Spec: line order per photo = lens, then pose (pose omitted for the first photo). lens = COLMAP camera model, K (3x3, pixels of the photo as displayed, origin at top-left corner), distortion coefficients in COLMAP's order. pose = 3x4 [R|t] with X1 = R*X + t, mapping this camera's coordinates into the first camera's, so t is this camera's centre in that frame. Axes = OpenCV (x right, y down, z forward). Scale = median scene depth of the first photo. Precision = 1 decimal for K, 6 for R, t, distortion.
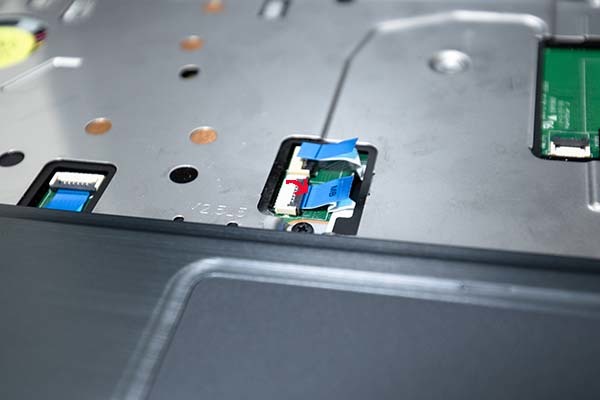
lens RADIAL K [[909.5, 0, 300.0], [0, 909.5, 200.0], [0, 0, 1]] dist [0.035950, 0.026734]
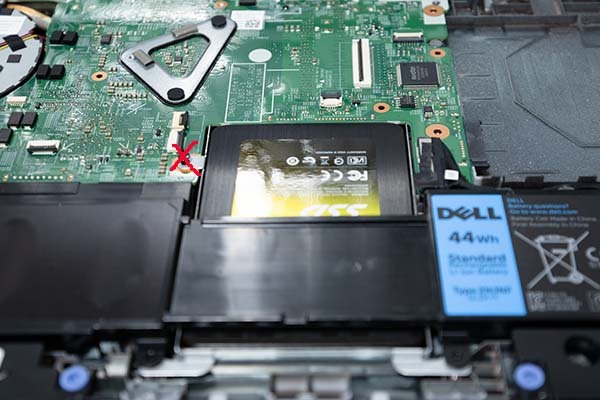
lens RADIAL K [[909.5, 0, 300.0], [0, 909.5, 200.0], [0, 0, 1]] dist [0.035950, 0.026734]
pose [[0.979455, -0.105986, 0.171564, -0.085133], [0.093718, 0.992530, 0.078112, -0.007038], [-0.178561, -0.060429, 0.982071, -0.727458]]
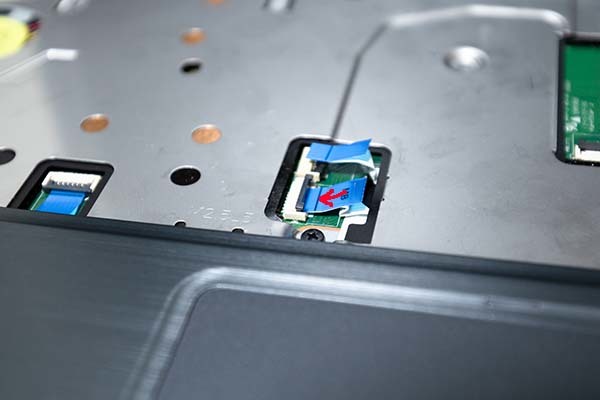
lens RADIAL K [[909.5, 0, 300.0], [0, 909.5, 200.0], [0, 0, 1]] dist [0.035950, 0.026734]
pose [[0.999914, 0.010309, 0.008138, -0.017051], [-0.010359, 0.999928, 0.006095, -0.010163], [-0.008075, -0.006178, 0.999948, 0.059956]]
